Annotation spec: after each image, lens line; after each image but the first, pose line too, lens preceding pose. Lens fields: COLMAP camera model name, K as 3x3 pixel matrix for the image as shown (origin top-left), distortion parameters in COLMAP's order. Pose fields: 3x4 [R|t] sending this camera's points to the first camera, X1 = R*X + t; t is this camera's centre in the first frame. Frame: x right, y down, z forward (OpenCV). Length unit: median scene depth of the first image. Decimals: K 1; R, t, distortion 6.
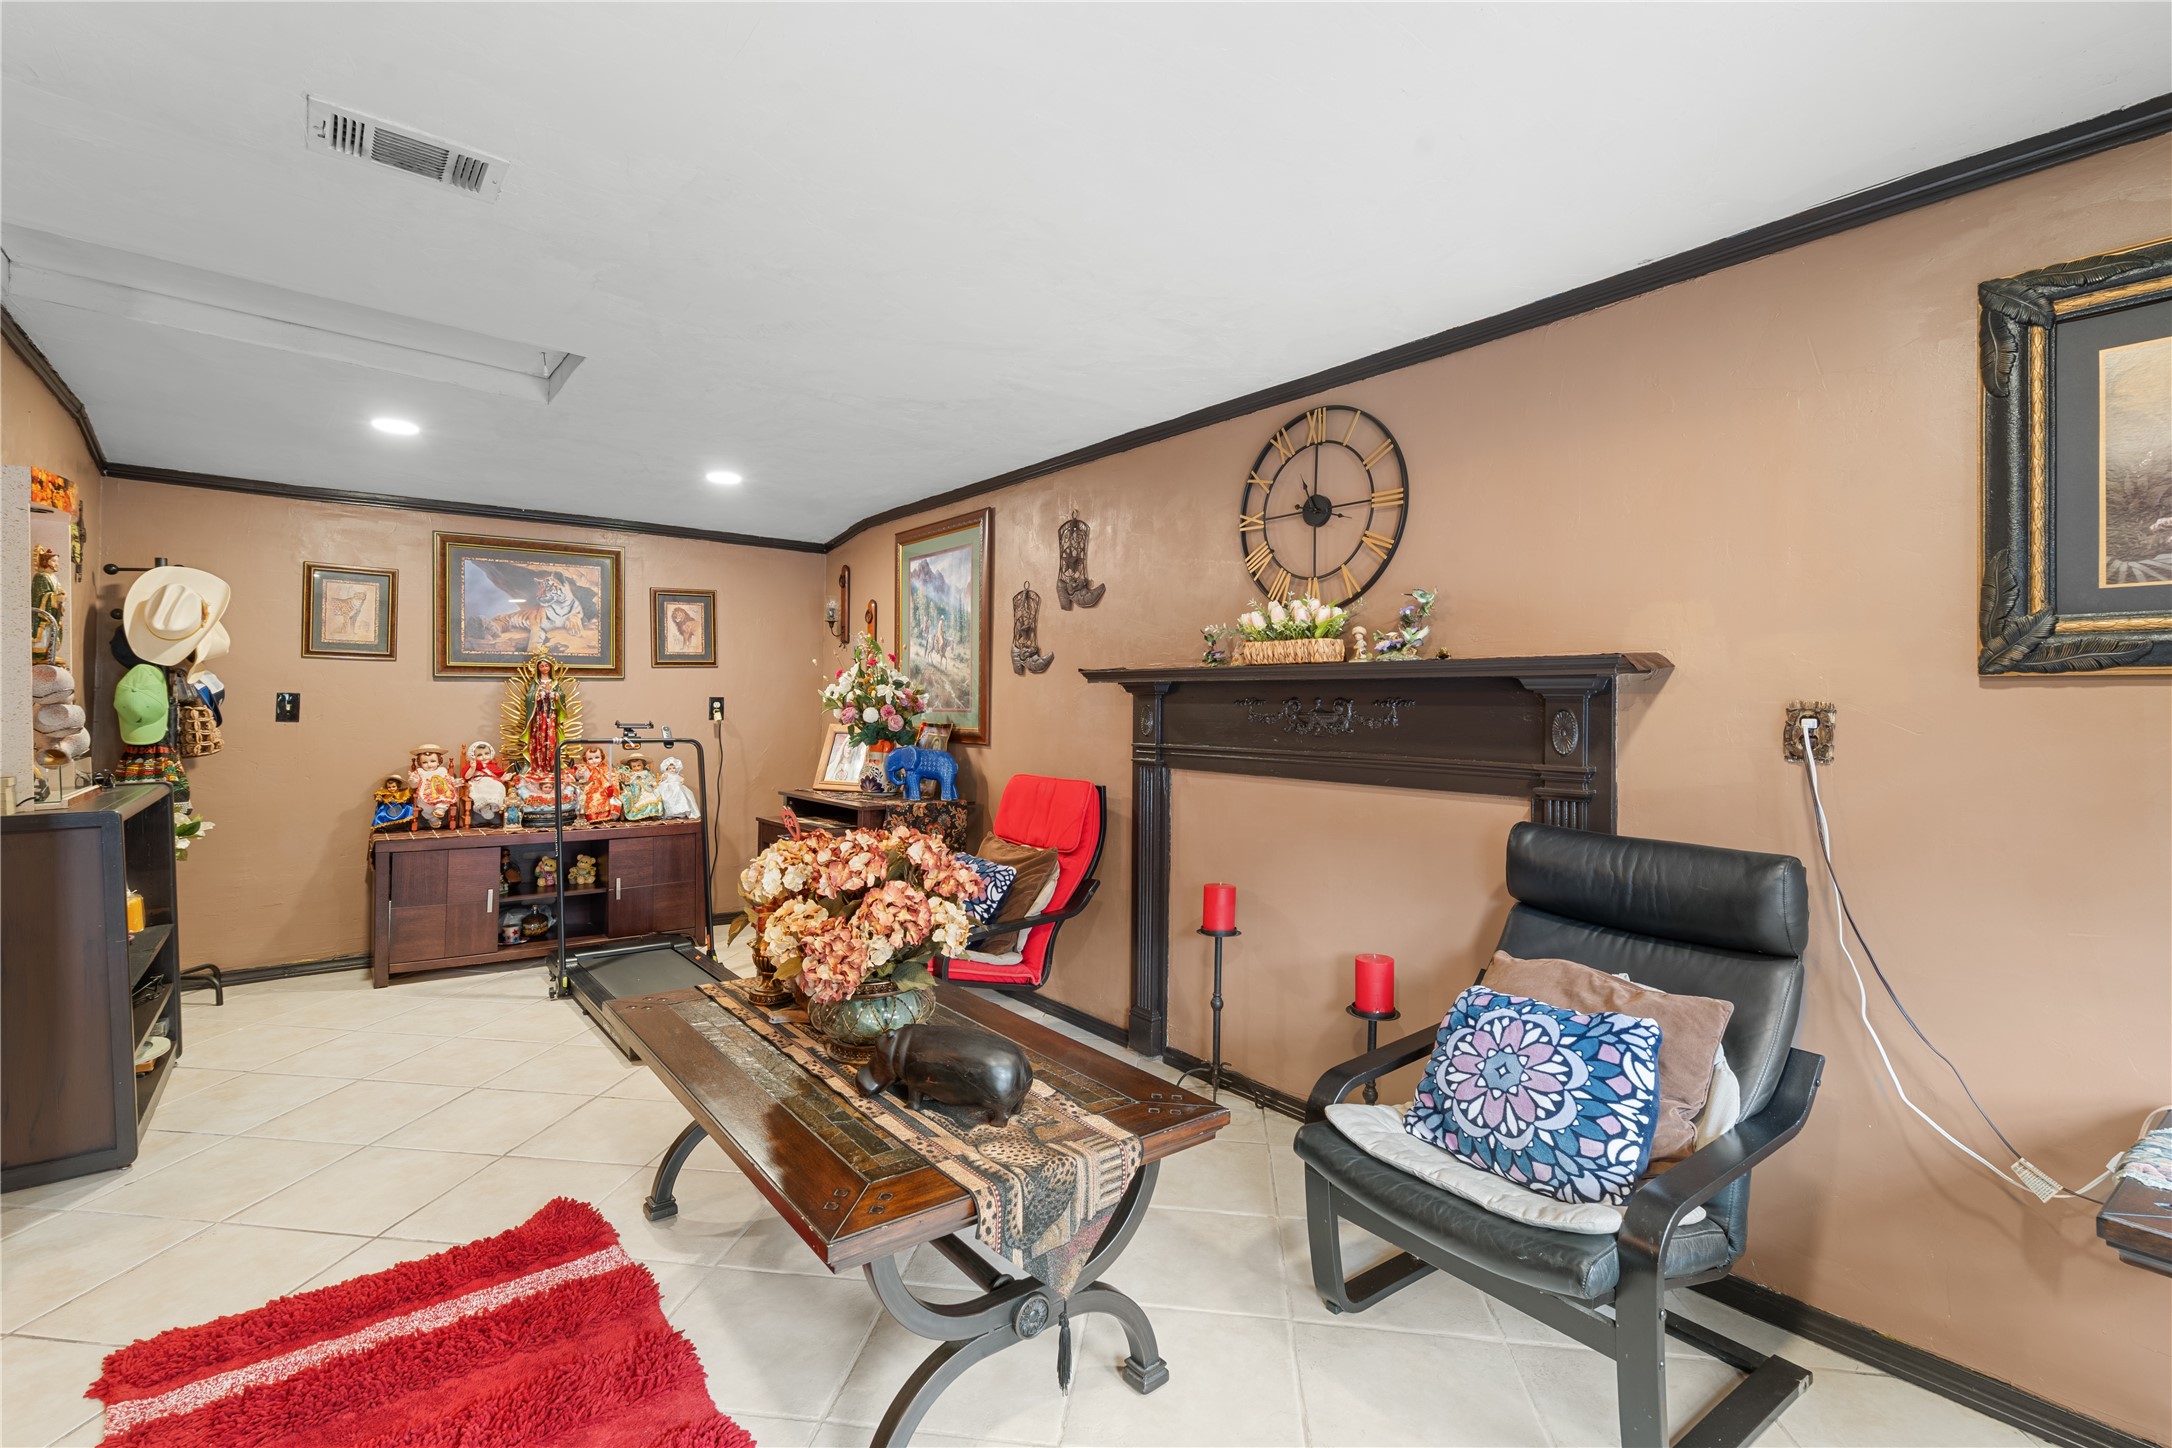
lens RADIAL K [[987.8, 0, 1094.0], [0, 987.8, 699.9], [0, 0, 1]] dist [-0.002147, 0.001077]
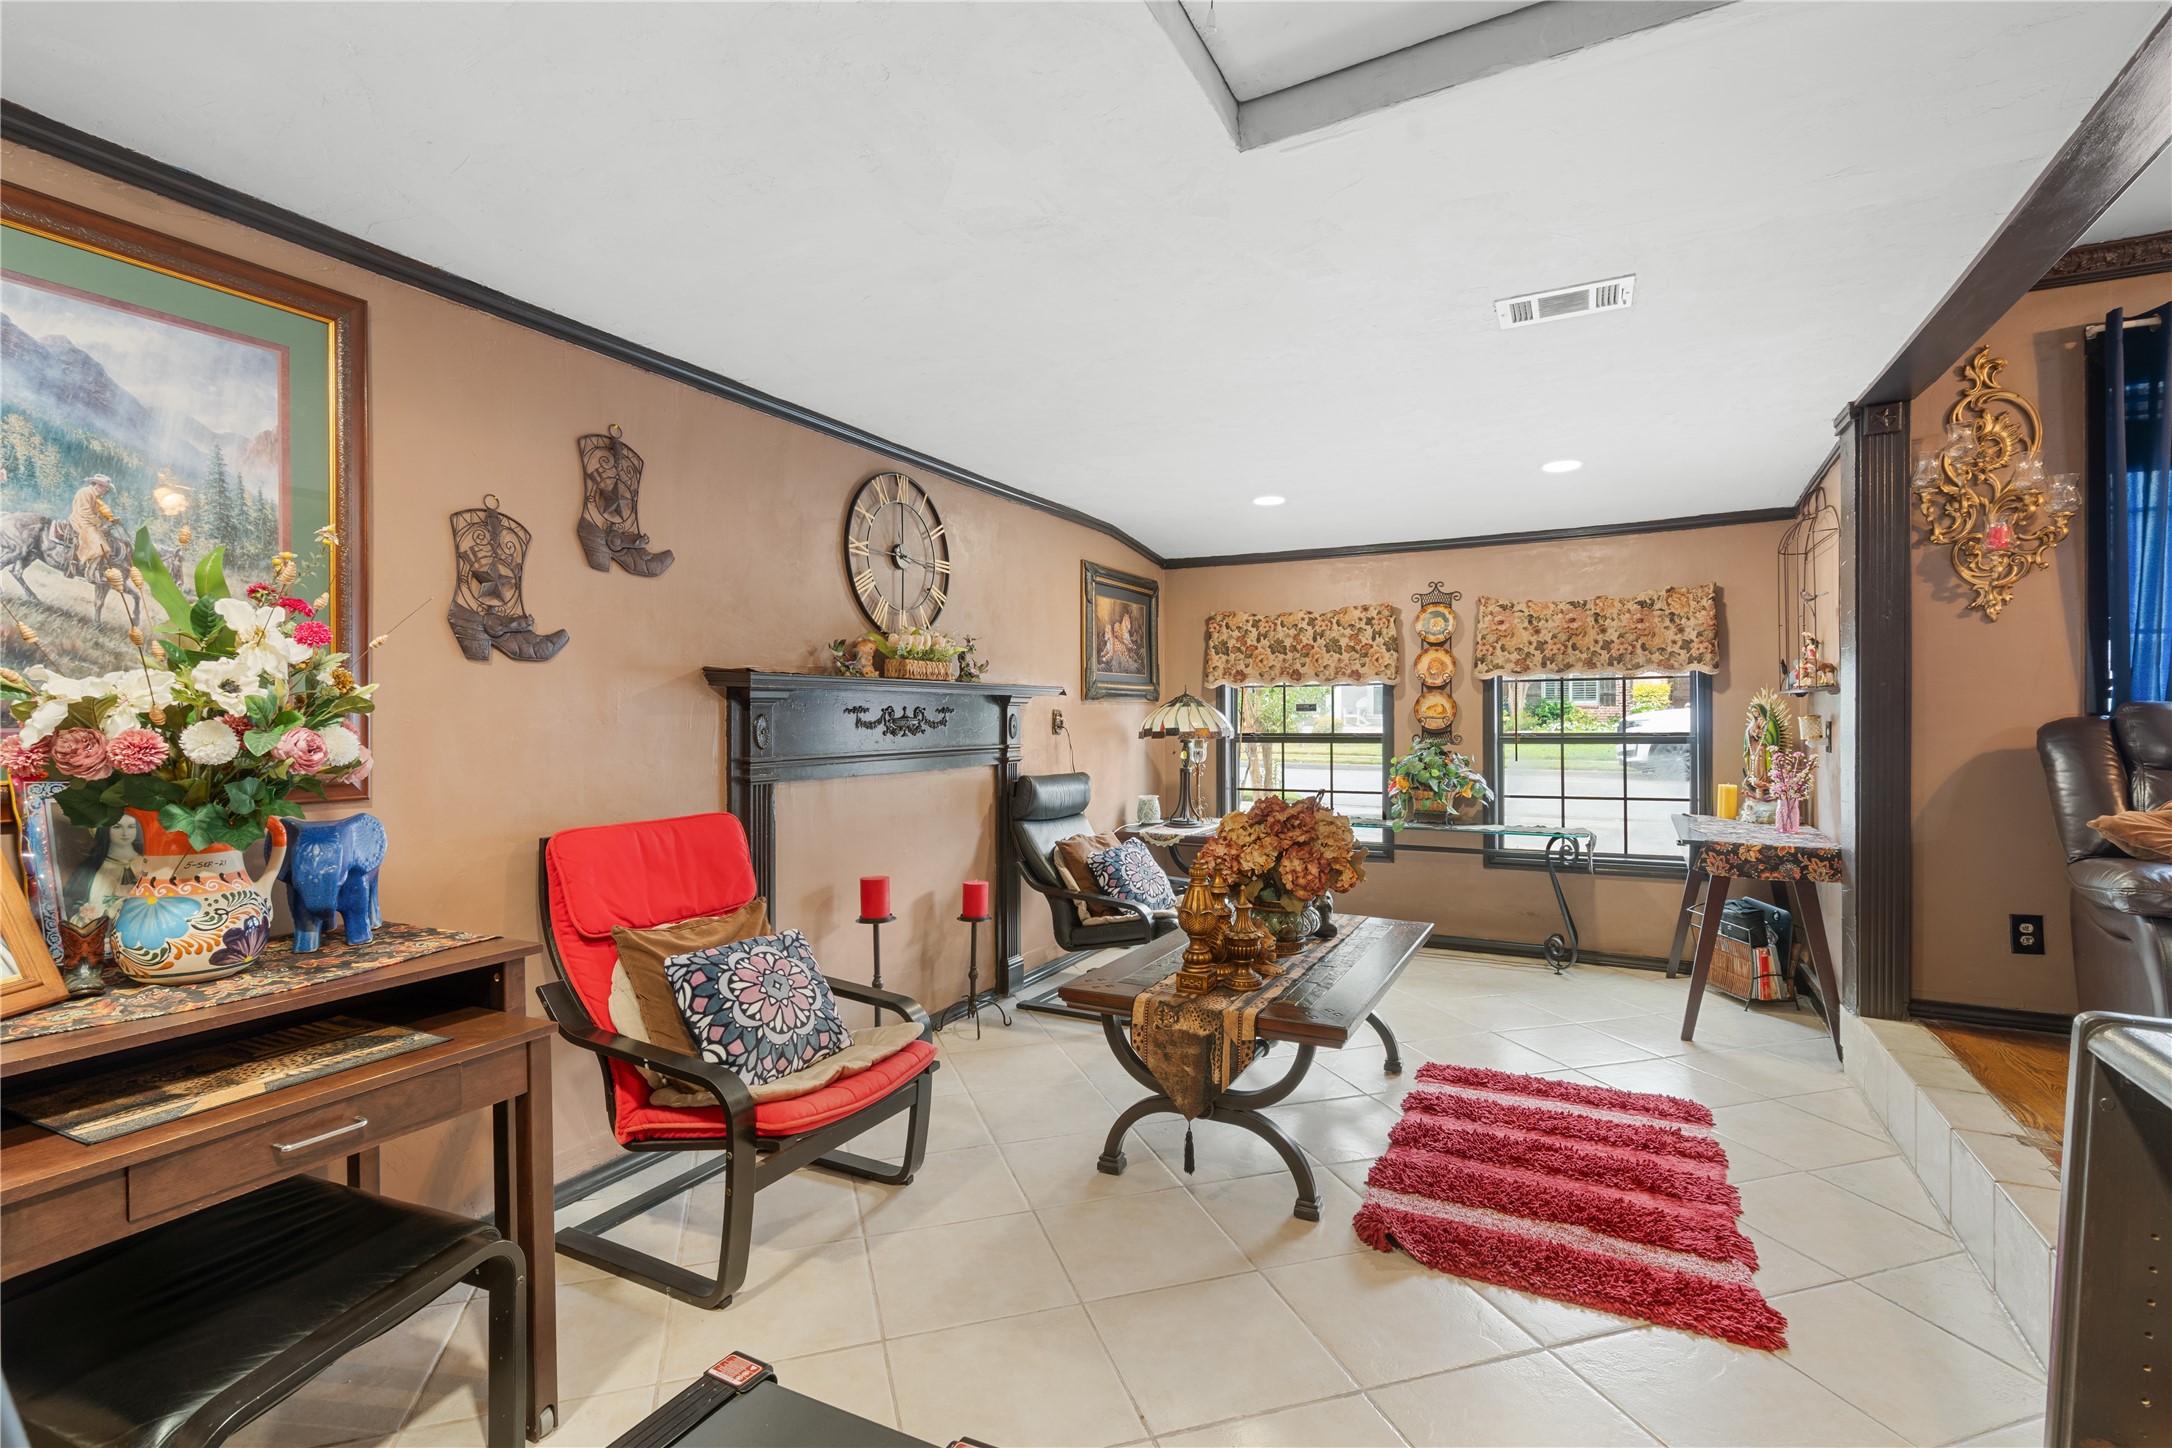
lens RADIAL K [[1011.7, 0, 1087.7], [0, 1011.7, 630.5], [0, 0, 1]] dist [-0.000228, 0.000078]
pose [[-0.425317, 0.056390, 0.903286, -0.998338], [-0.018289, 0.997318, -0.070871, -0.010252], [-0.904860, -0.046663, -0.423145, 1.268830]]
